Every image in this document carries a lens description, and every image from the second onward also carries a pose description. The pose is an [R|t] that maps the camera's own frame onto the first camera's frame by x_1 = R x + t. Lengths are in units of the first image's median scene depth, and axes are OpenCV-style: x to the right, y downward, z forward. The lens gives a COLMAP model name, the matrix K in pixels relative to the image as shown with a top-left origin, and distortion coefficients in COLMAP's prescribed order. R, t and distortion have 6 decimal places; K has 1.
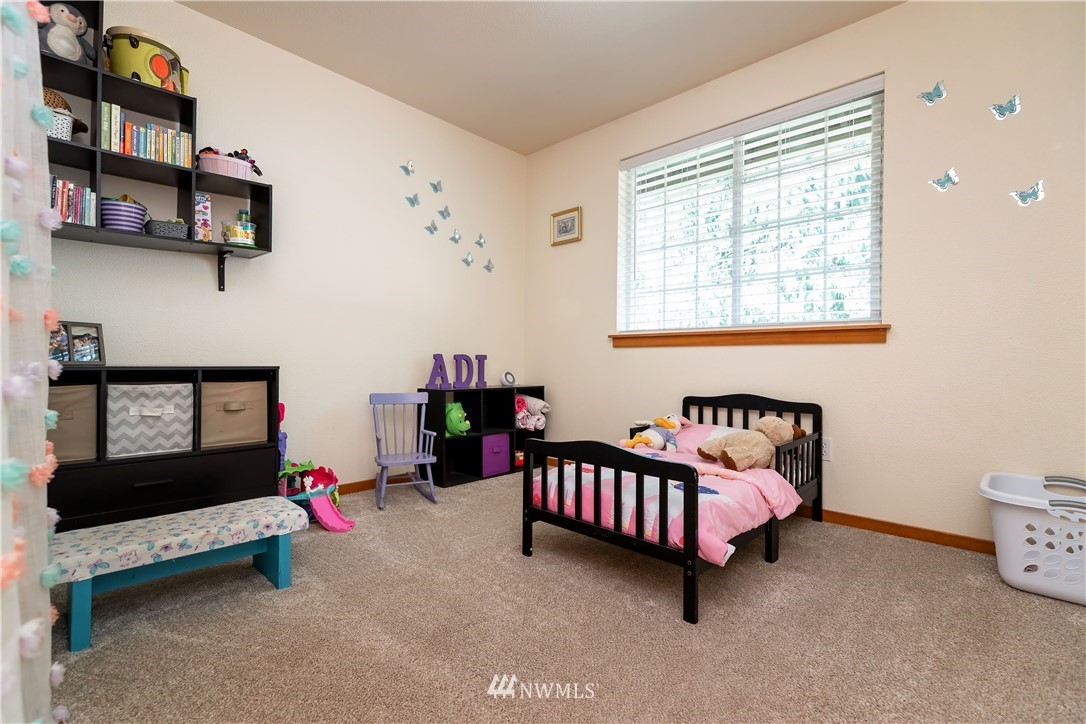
lens RADIAL K [[501.2, 0, 535.9], [0, 501.2, 361.1], [0, 0, 1]] dist [0.022680, -0.002104]
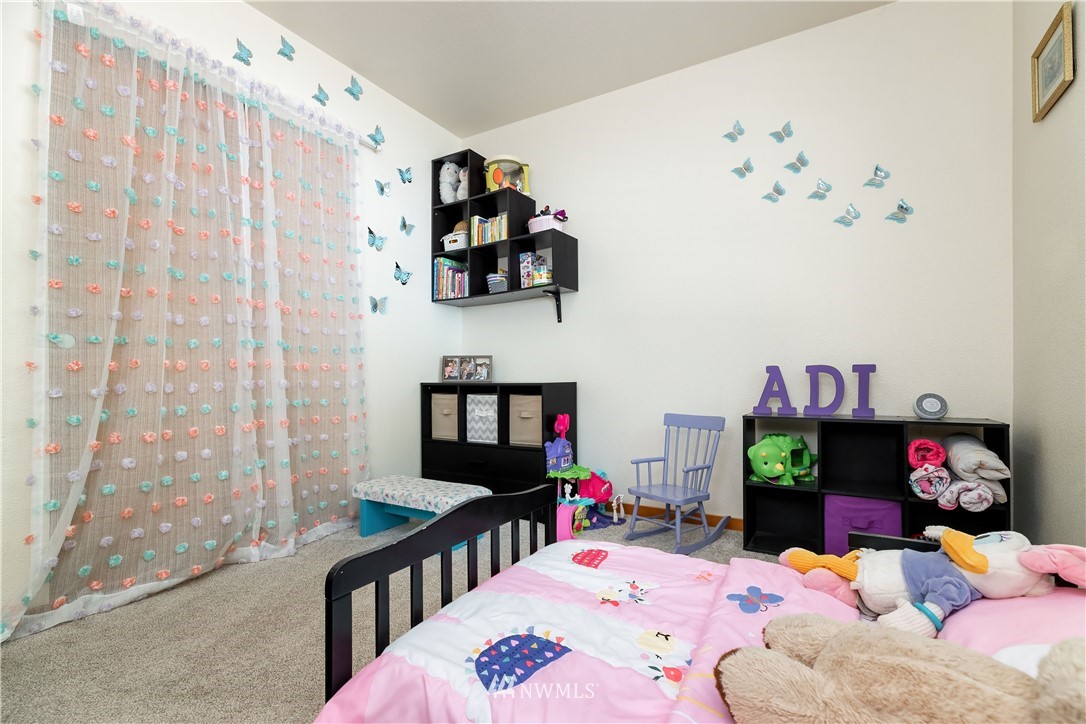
lens RADIAL K [[501.2, 0, 535.1], [0, 501.2, 370.3], [0, 0, 1]] dist [0.022680, -0.002104]
pose [[0.224805, -0.020971, -0.974178, 0.570902], [0.012407, 0.999749, -0.018659, 0.001837], [0.974325, -0.007892, 0.225009, 0.663323]]
